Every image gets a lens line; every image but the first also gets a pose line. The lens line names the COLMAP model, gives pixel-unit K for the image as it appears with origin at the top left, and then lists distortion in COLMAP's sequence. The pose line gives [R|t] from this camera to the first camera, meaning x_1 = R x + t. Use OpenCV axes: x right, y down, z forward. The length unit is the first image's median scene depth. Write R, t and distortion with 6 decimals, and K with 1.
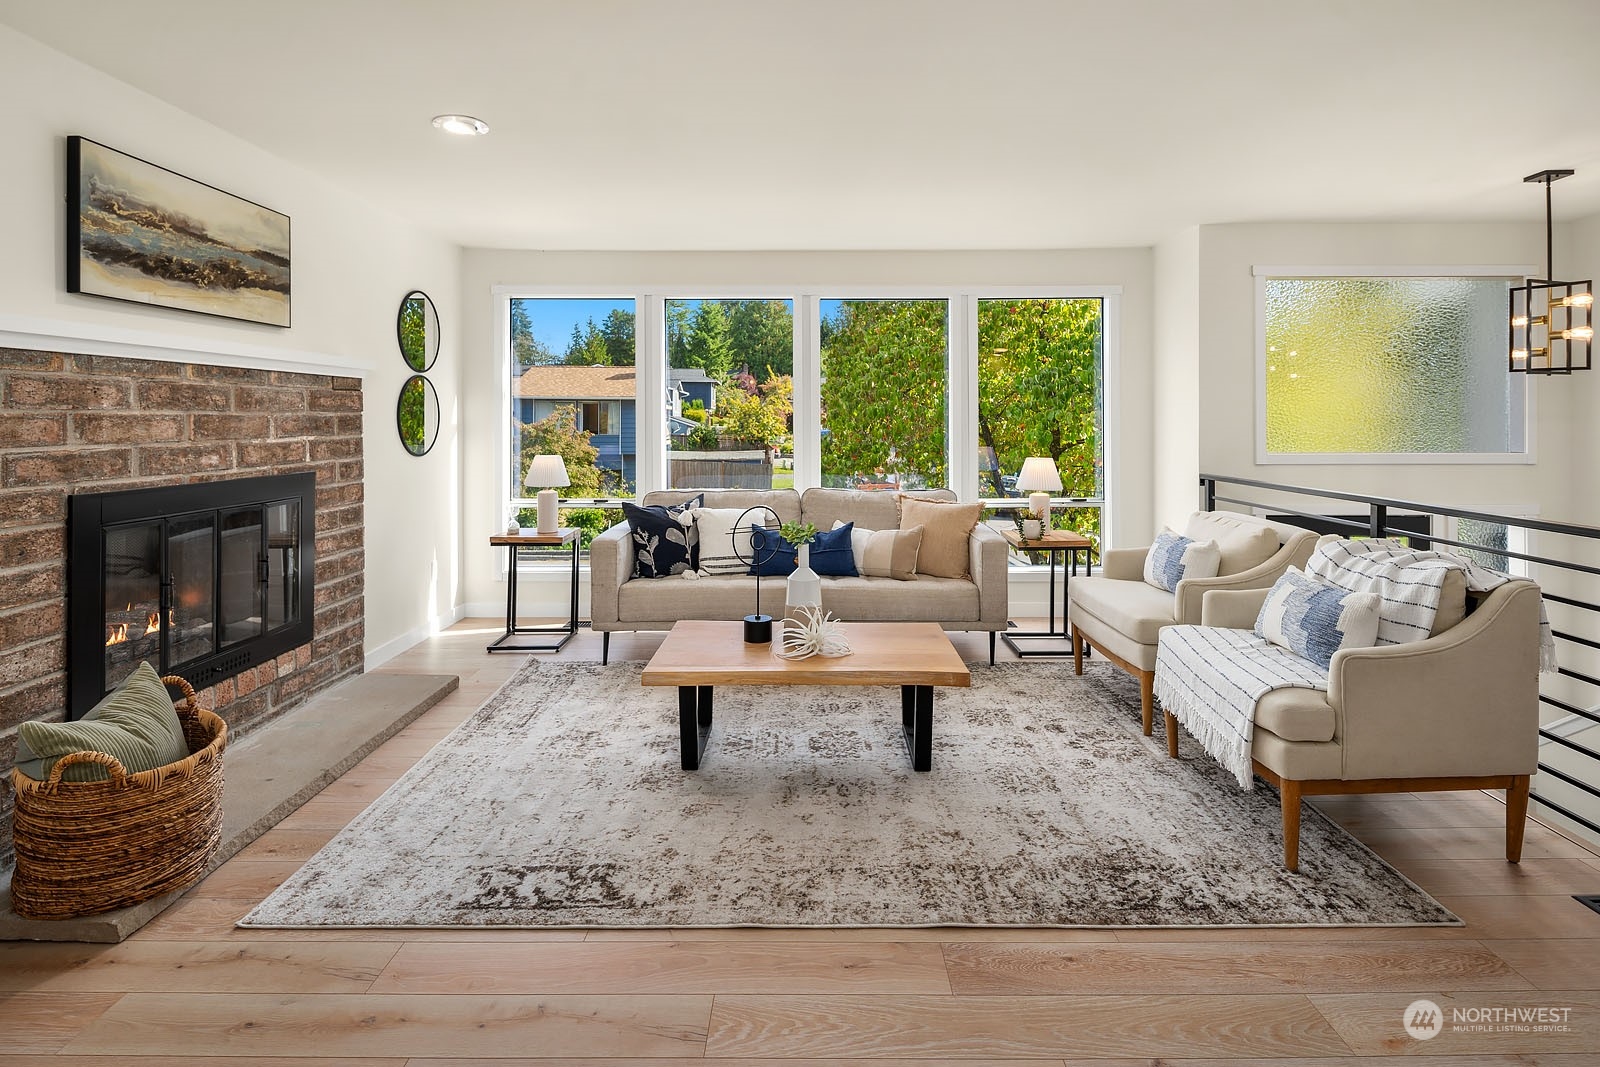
lens RADIAL K [[789.9, 0, 807.5], [0, 789.9, 414.6], [0, 0, 1]] dist [0.003828, -0.004179]
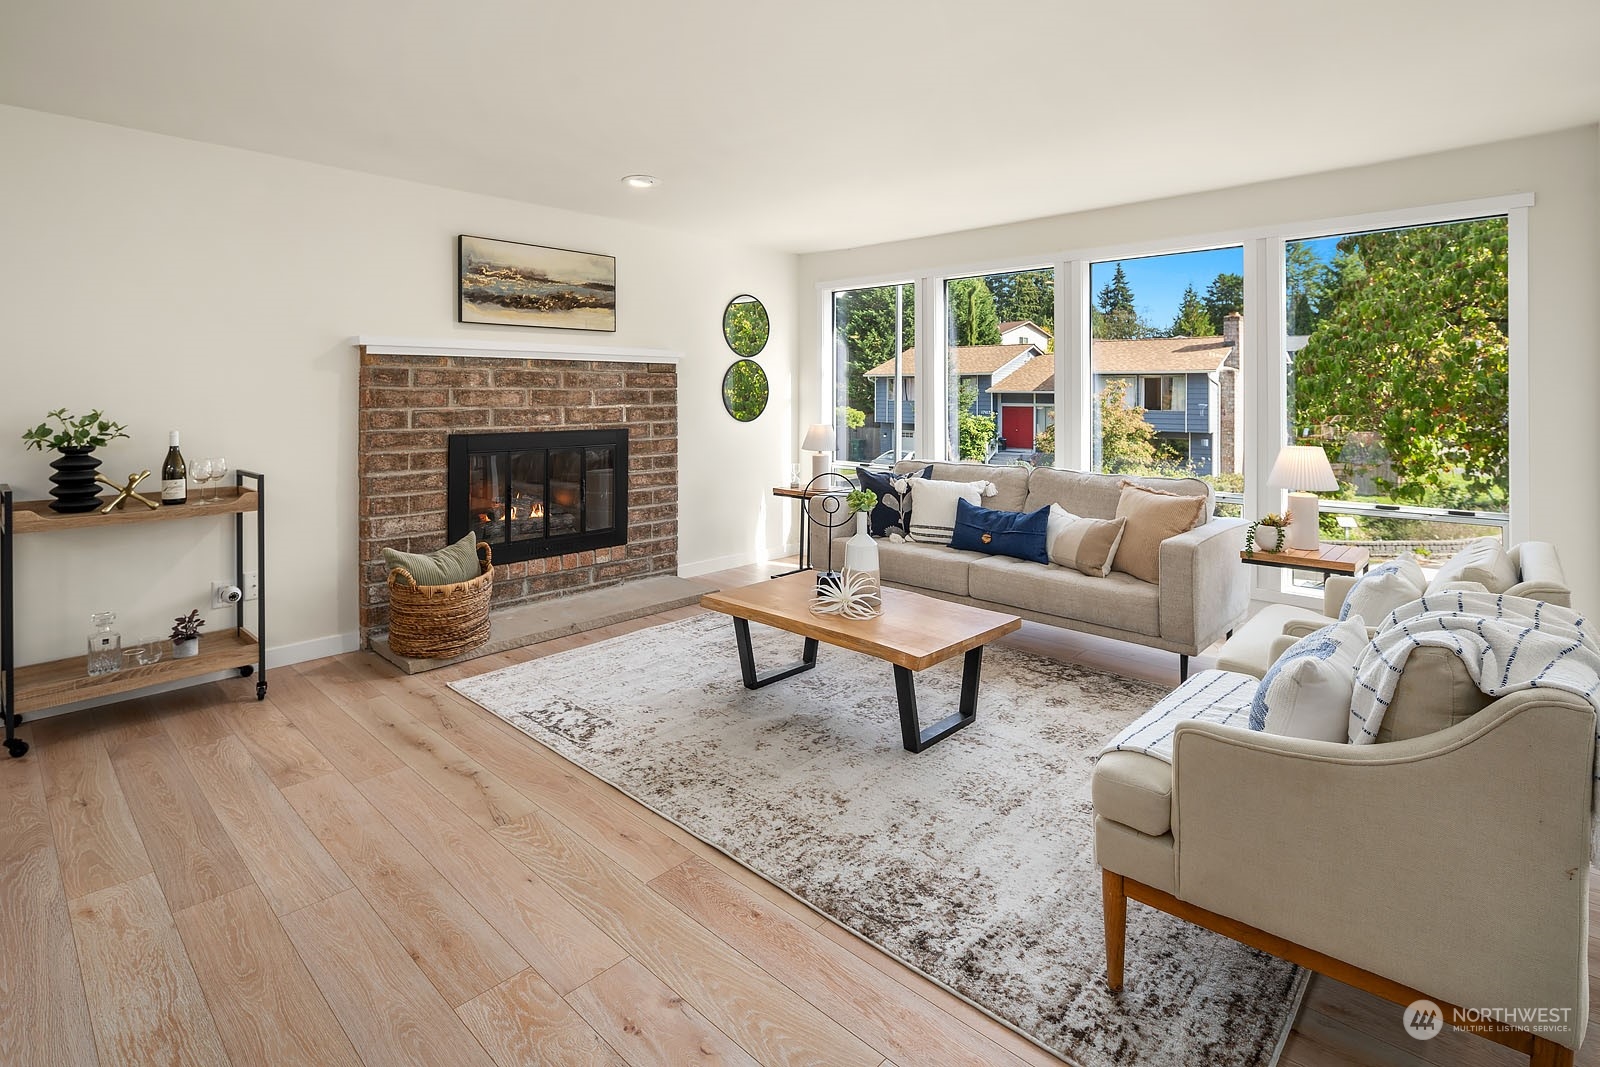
lens RADIAL K [[785.8, 0, 801.7], [0, 785.8, 386.1], [0, 0, 1]] dist [0.001537, -0.001283]
pose [[0.728391, -0.003324, -0.685154, 0.710112], [0.000520, 0.999991, -0.004299, -0.000544], [0.685162, 0.002775, 0.728386, 0.187916]]
